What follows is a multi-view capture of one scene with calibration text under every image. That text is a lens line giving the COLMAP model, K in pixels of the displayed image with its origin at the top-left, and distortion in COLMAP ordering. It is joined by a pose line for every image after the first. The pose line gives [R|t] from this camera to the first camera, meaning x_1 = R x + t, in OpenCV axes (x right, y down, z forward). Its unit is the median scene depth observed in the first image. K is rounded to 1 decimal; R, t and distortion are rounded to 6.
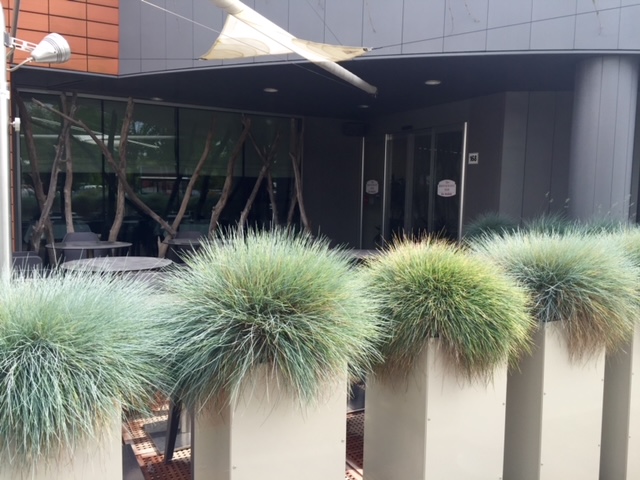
lens RADIAL K [[552.8, 0, 321.2], [0, 552.8, 237.2], [0, 0, 1]] dist [0.097156, -0.134477]
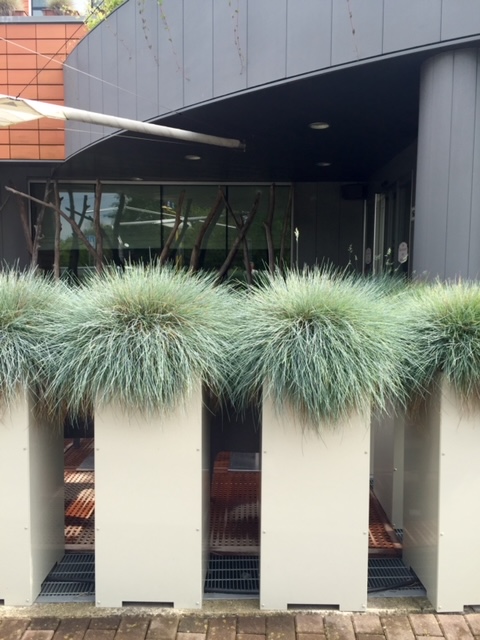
lens RADIAL K [[552.8, 0, 243.0], [0, 552.8, 320.1], [0, 0, 1]] dist [0.097156, -0.134477]
pose [[0.881942, 0.024786, -0.470705, 0.387252], [-0.024558, 0.999676, 0.006628, 0.012435], [0.470717, 0.005714, 0.882266, 0.146837]]
